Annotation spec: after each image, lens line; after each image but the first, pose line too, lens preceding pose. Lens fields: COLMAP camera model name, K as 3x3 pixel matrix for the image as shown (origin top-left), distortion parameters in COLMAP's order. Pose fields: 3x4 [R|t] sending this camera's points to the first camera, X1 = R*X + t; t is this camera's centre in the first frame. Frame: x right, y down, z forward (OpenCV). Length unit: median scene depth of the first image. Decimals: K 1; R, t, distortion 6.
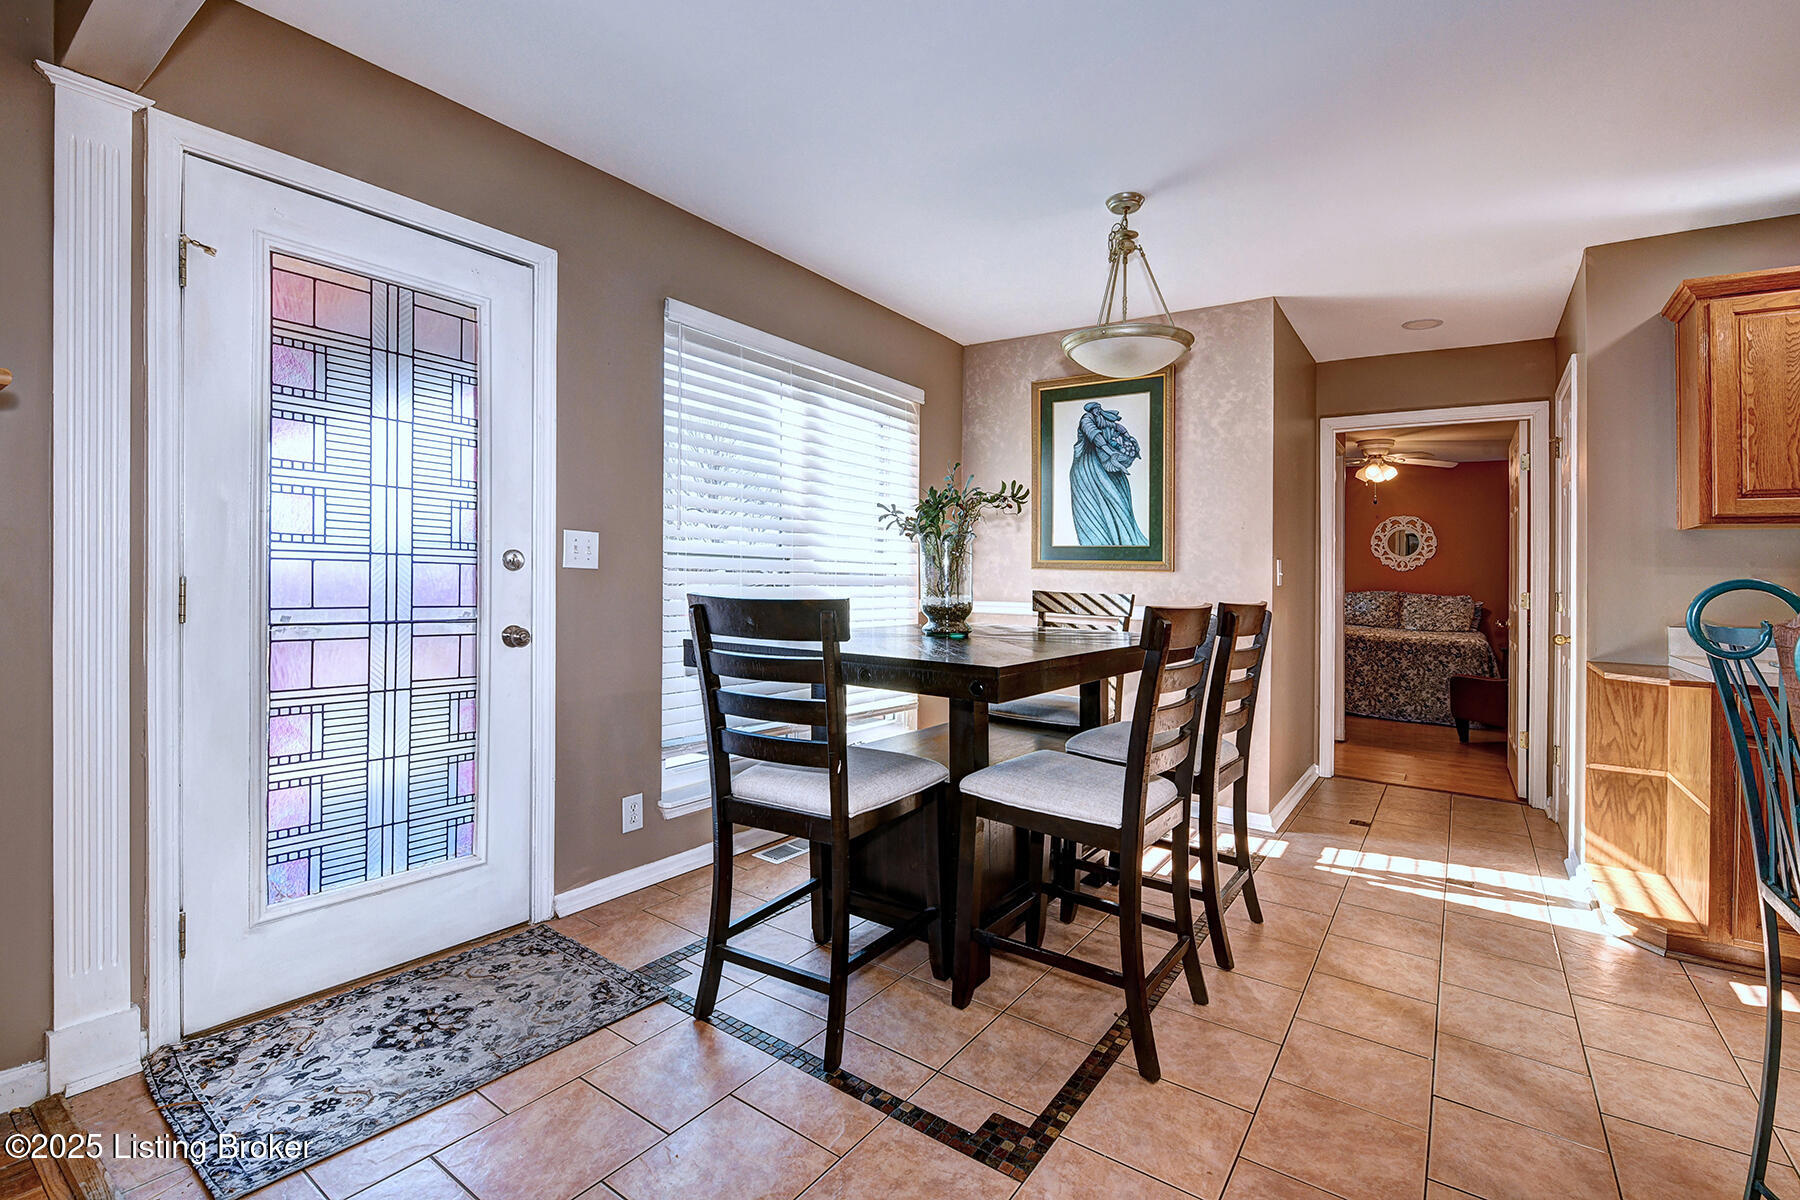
lens RADIAL K [[817.6, 0, 898.3], [0, 817.6, 589.2], [0, 0, 1]] dist [-0.010033, -0.000327]
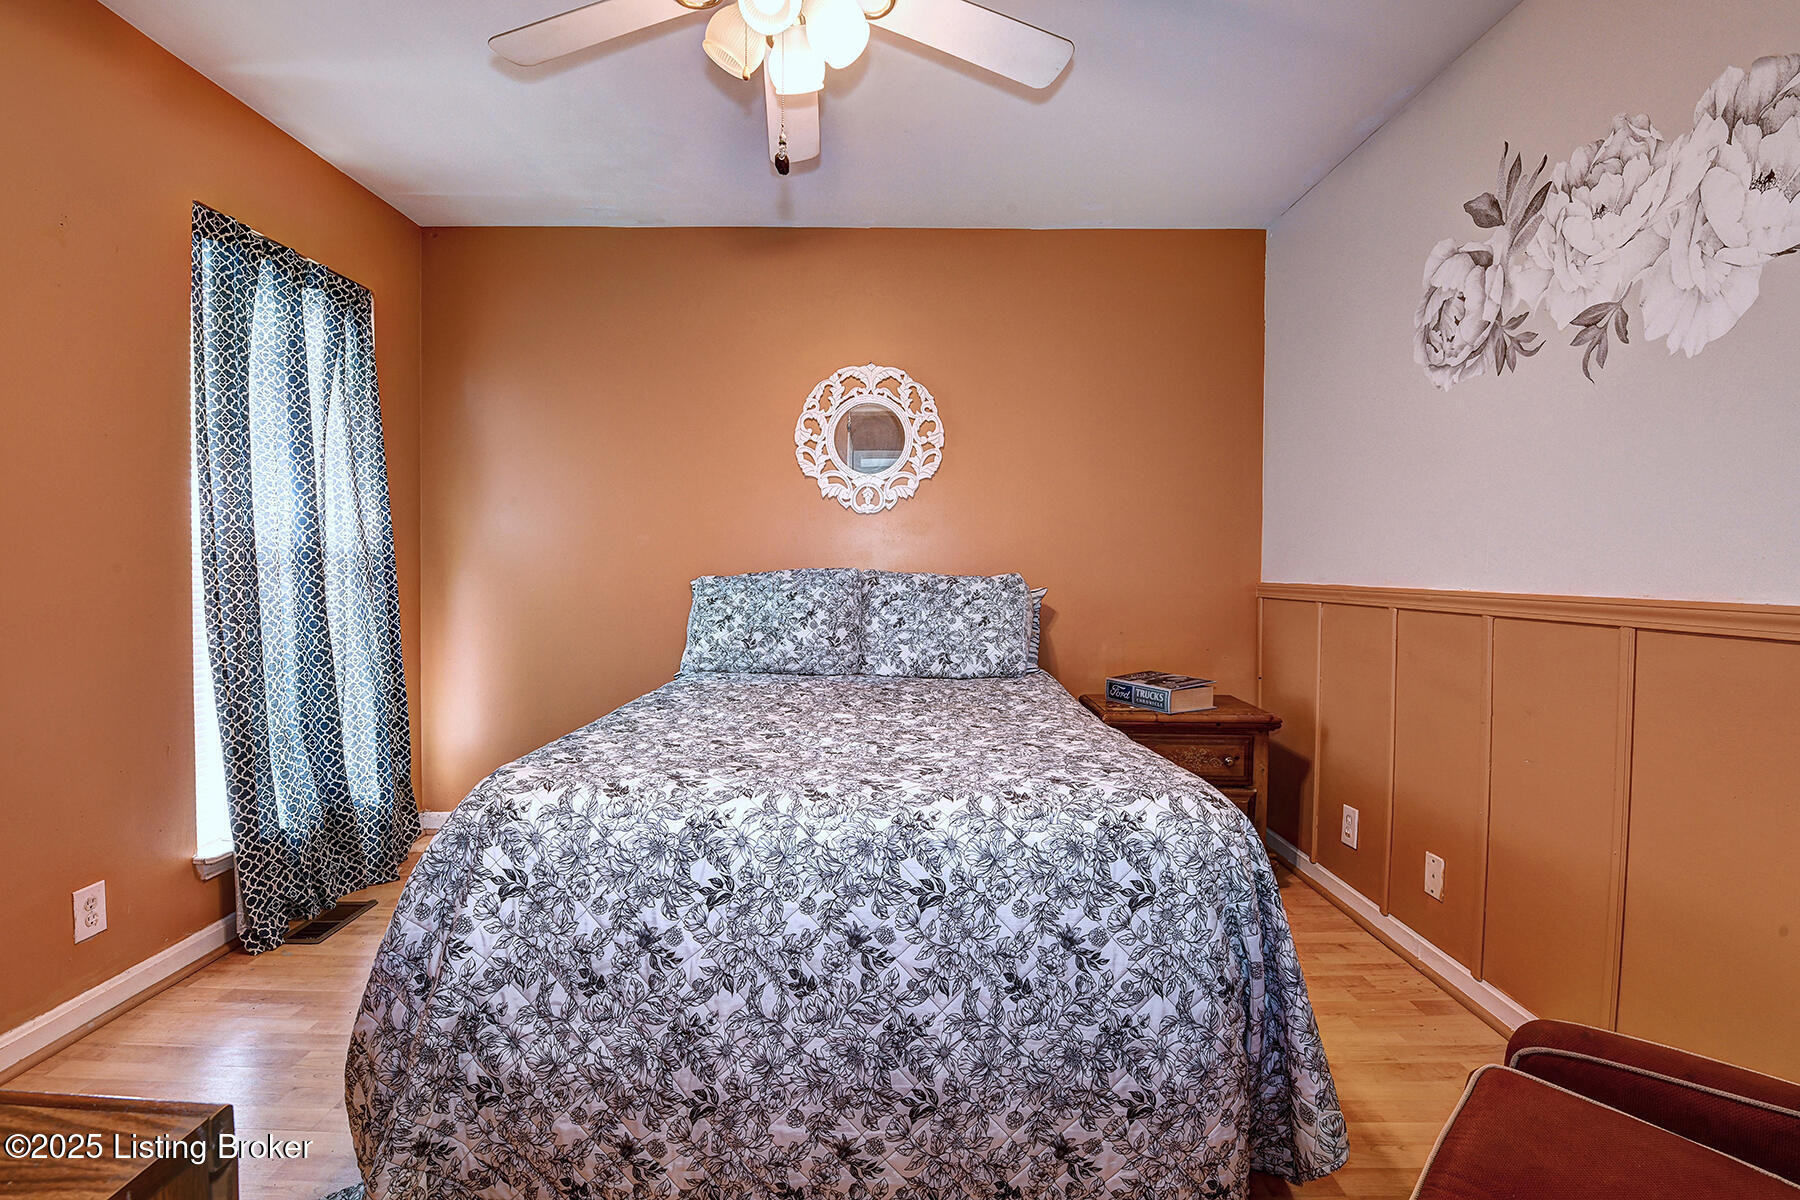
lens RADIAL K [[817.6, 0, 897.6], [0, 817.6, 594.8], [0, 0, 1]] dist [-0.010033, -0.000327]
pose [[0.818650, -0.023262, 0.573822, 0.417868], [0.000519, 0.999209, 0.039766, 0.001043], [-0.574293, -0.032257, 0.818014, 0.690677]]
